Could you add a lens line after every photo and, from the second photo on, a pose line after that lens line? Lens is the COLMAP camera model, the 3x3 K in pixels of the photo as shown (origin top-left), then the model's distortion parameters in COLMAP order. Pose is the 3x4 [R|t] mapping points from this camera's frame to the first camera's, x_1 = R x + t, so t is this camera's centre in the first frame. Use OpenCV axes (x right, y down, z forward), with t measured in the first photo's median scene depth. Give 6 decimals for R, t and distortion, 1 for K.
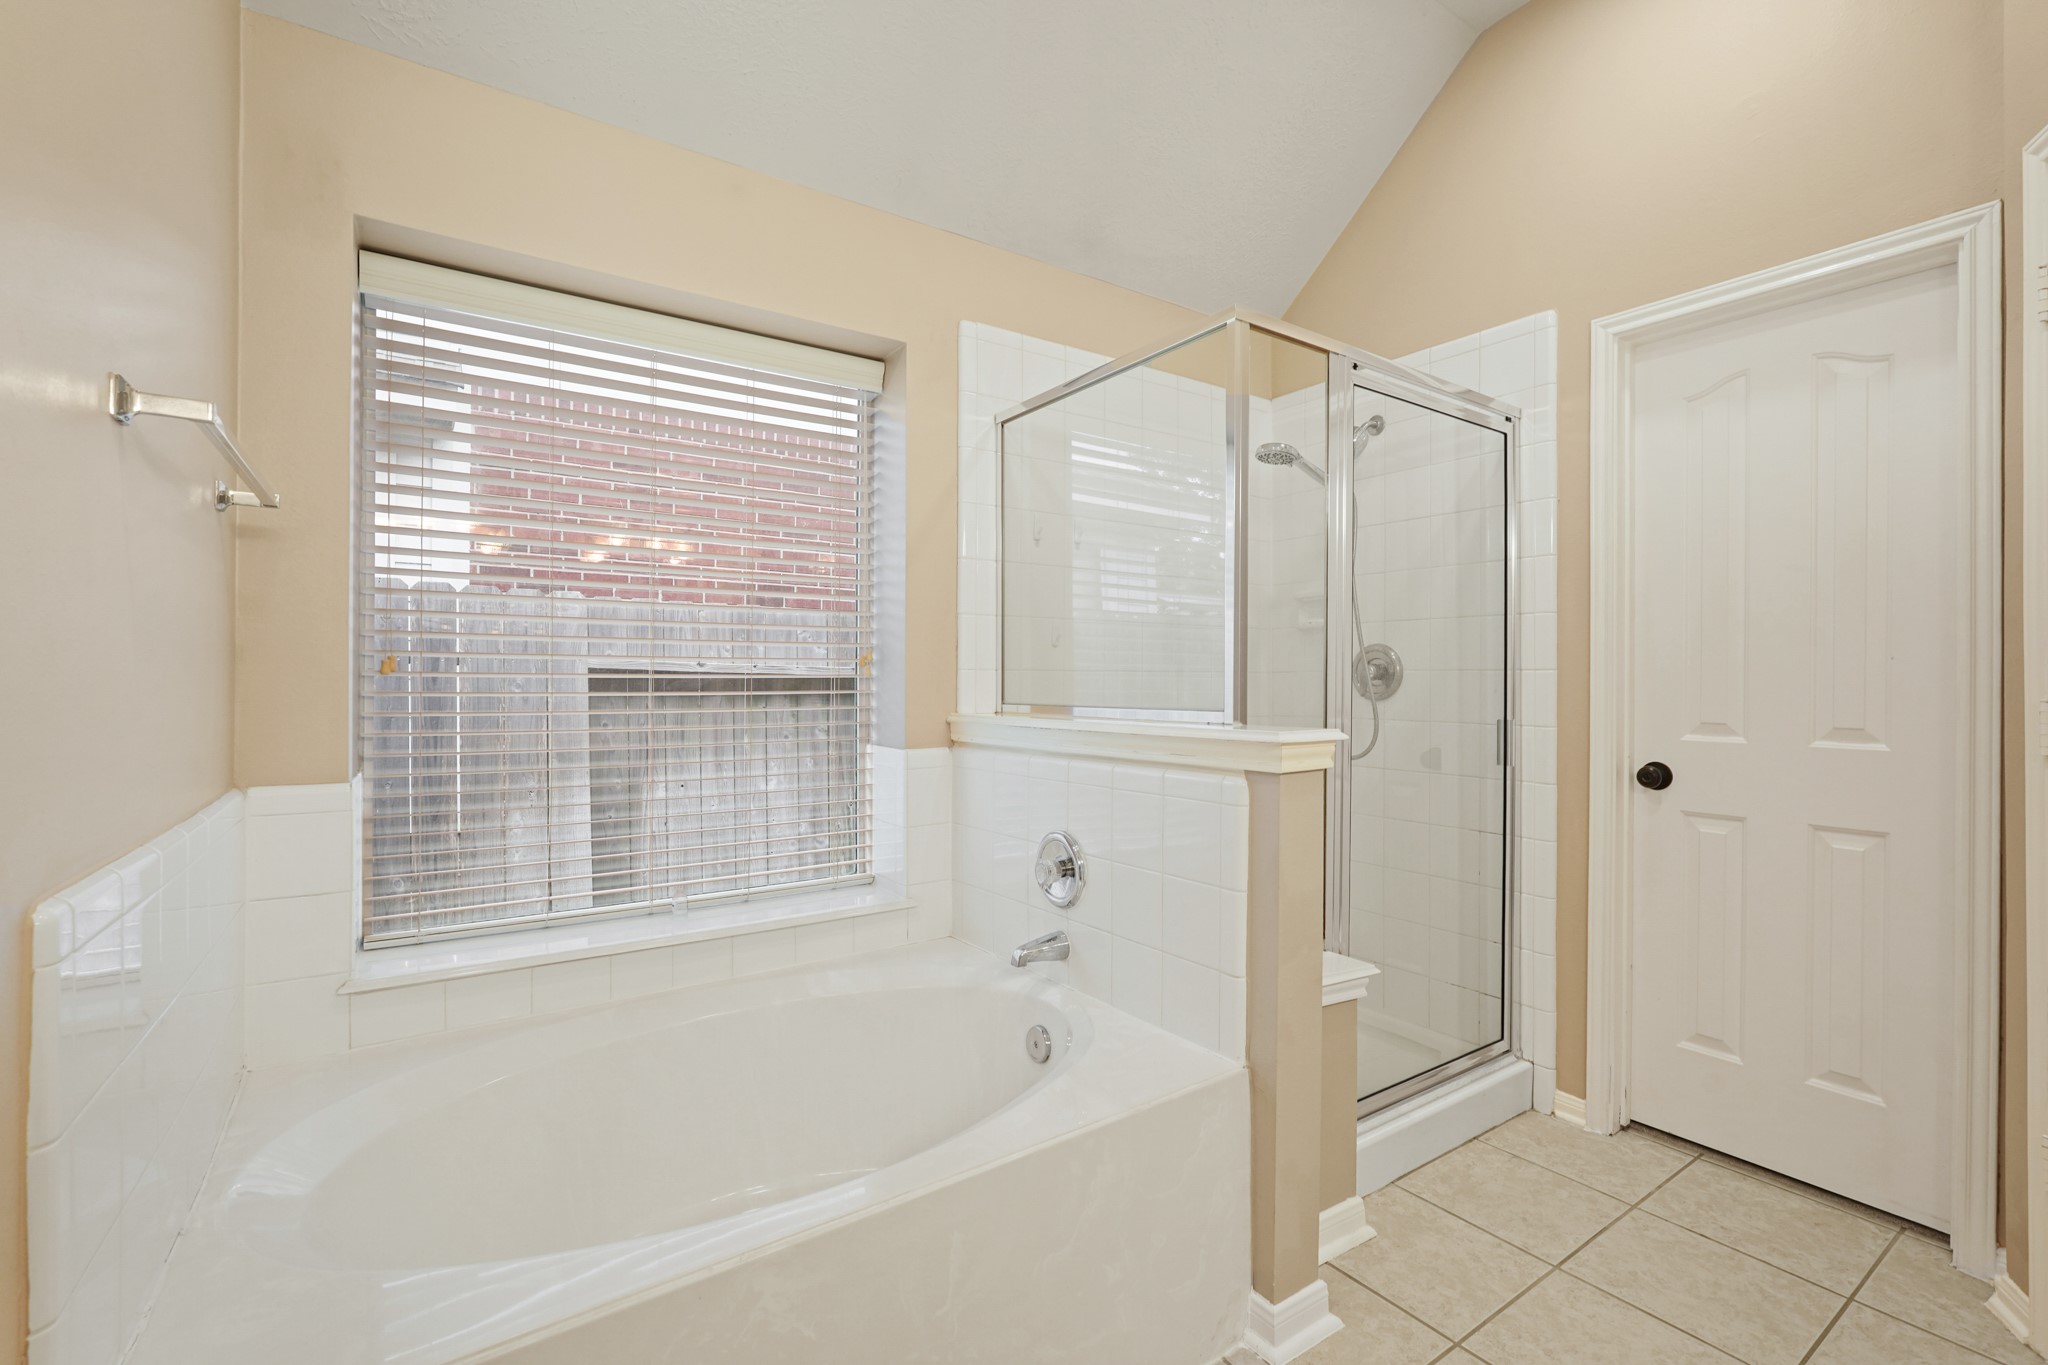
lens RADIAL K [[904.4, 0, 1019.4], [0, 904.4, 678.2], [0, 0, 1]] dist [-0.011981, 0.005912]
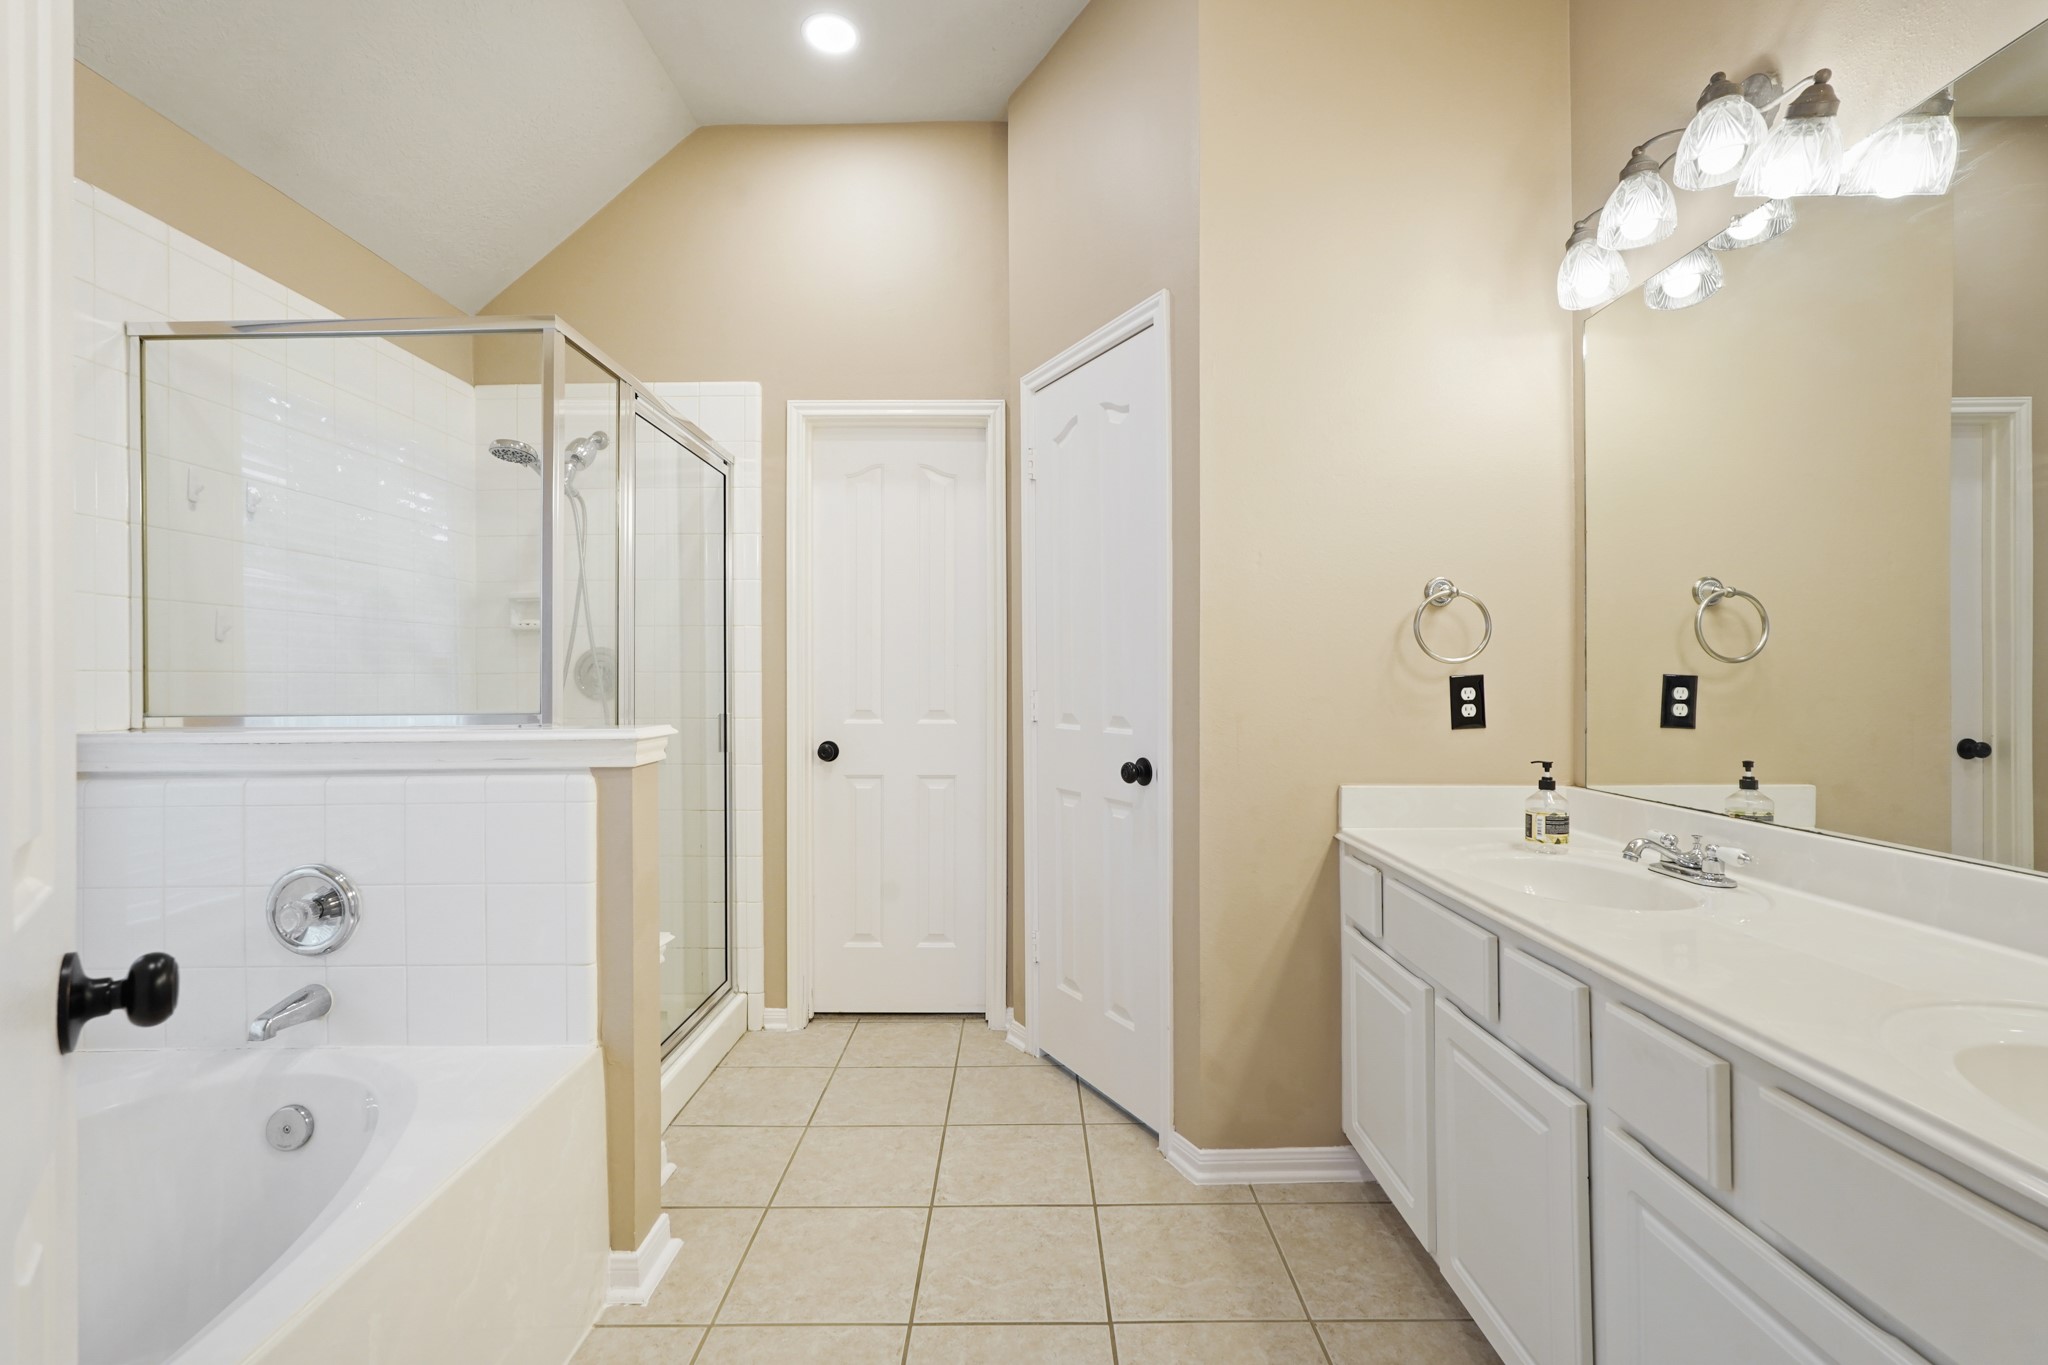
lens RADIAL K [[904.4, 0, 1018.6], [0, 904.4, 676.9], [0, 0, 1]] dist [-0.011981, 0.005912]
pose [[0.576866, -0.003117, 0.816833, -0.259950], [0.004156, 0.999991, 0.000881, -0.002593], [-0.816828, 0.002887, 0.576874, -0.013484]]
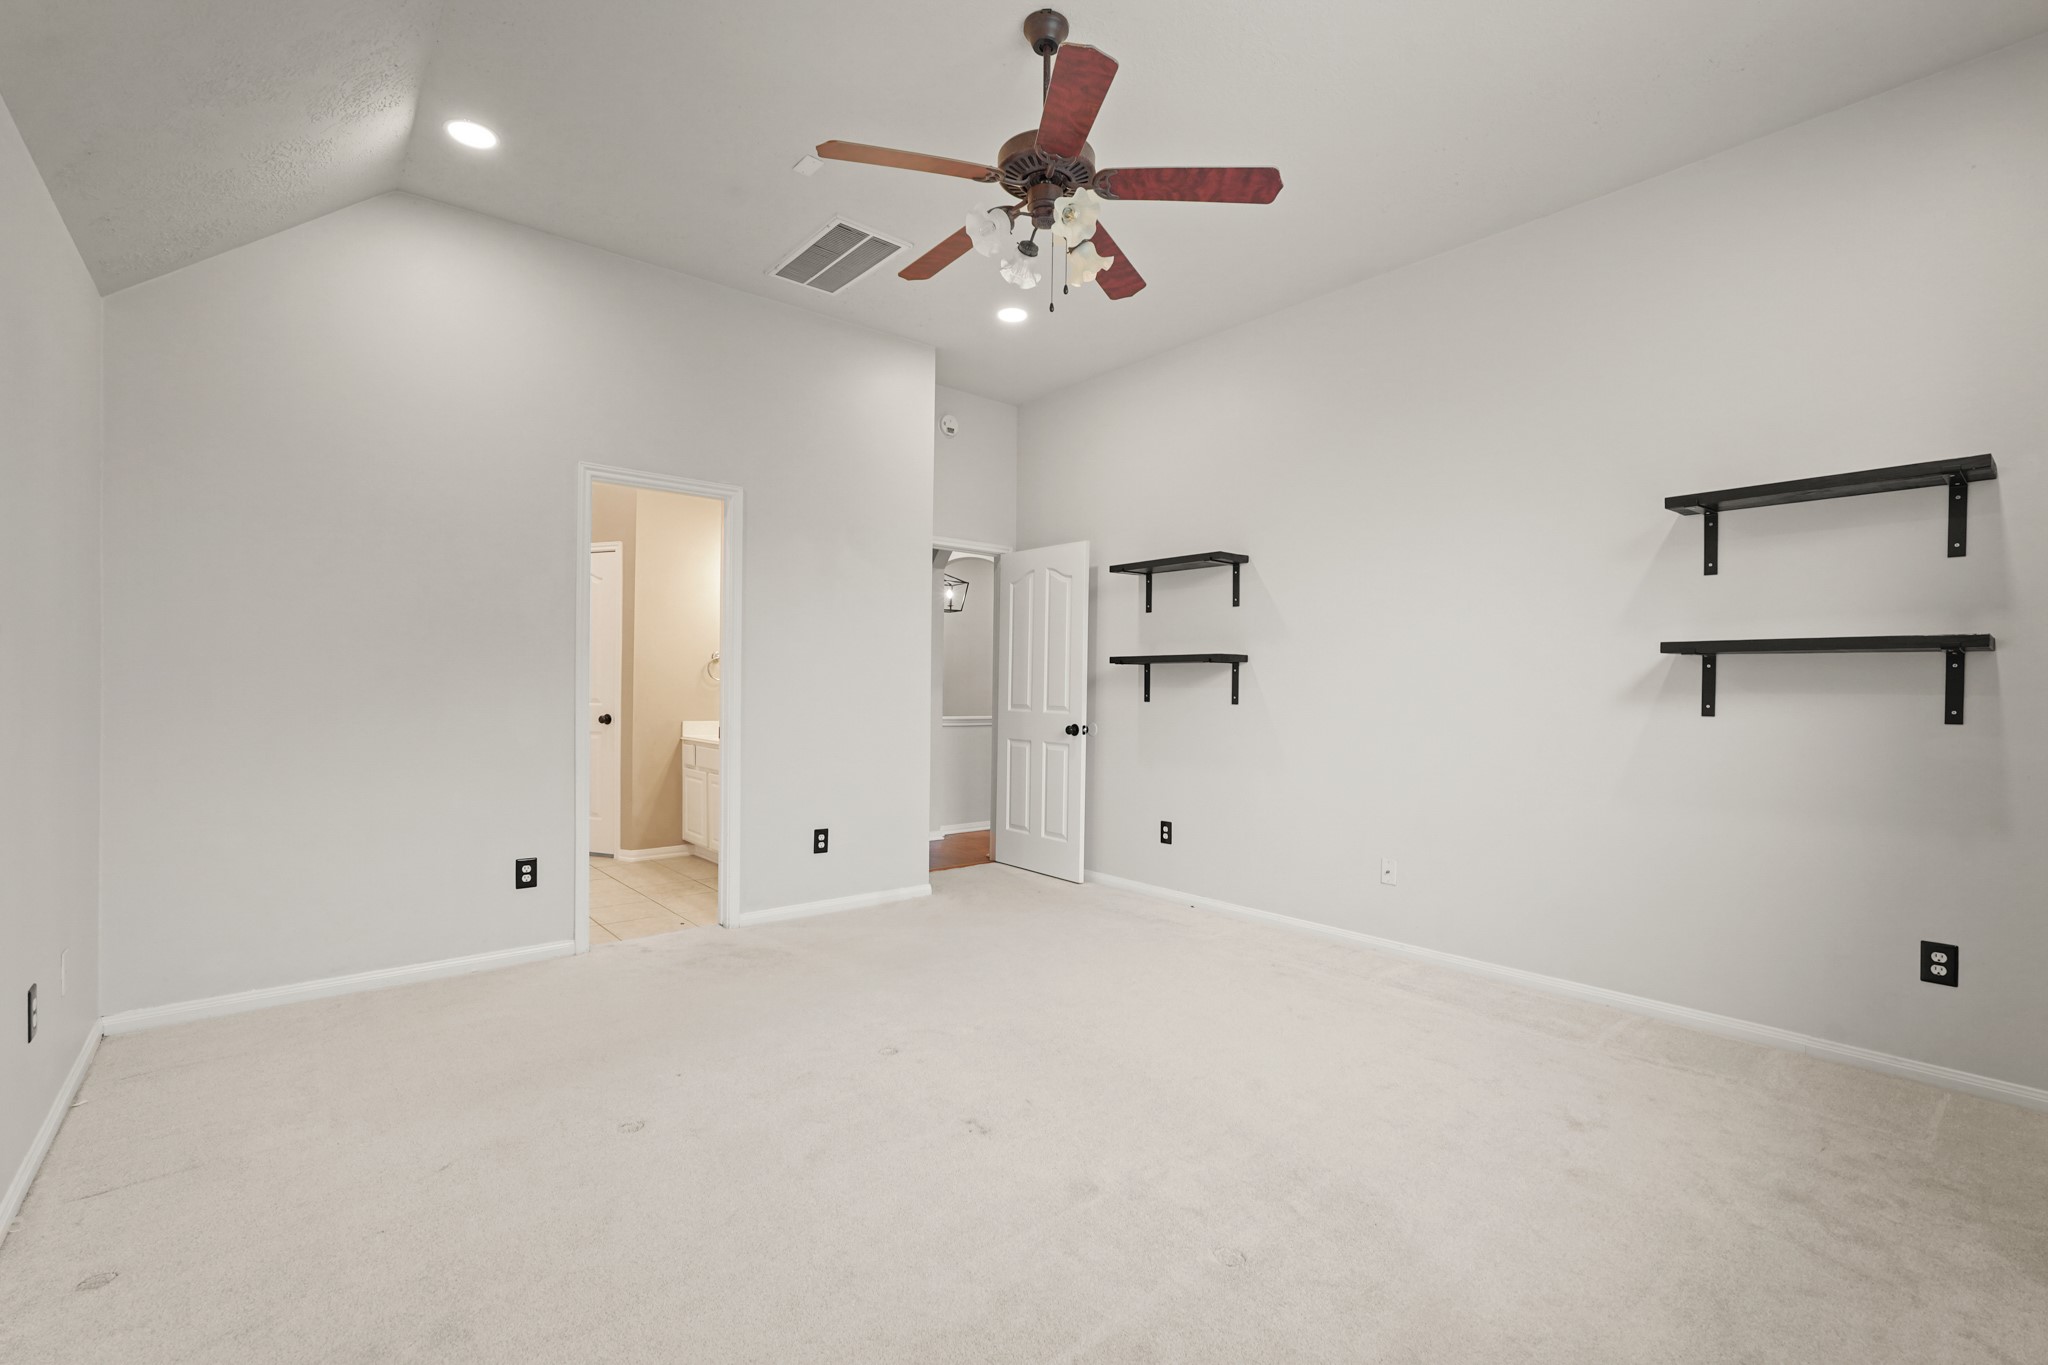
lens RADIAL K [[904.4, 0, 1021.8], [0, 904.4, 685.3], [0, 0, 1]] dist [-0.011981, 0.005912]
pose [[-0.087607, 0.000050, 0.996155, -2.993001], [-0.009496, 0.999955, -0.000886, -0.004979], [-0.996110, -0.009537, -0.087603, -0.770339]]
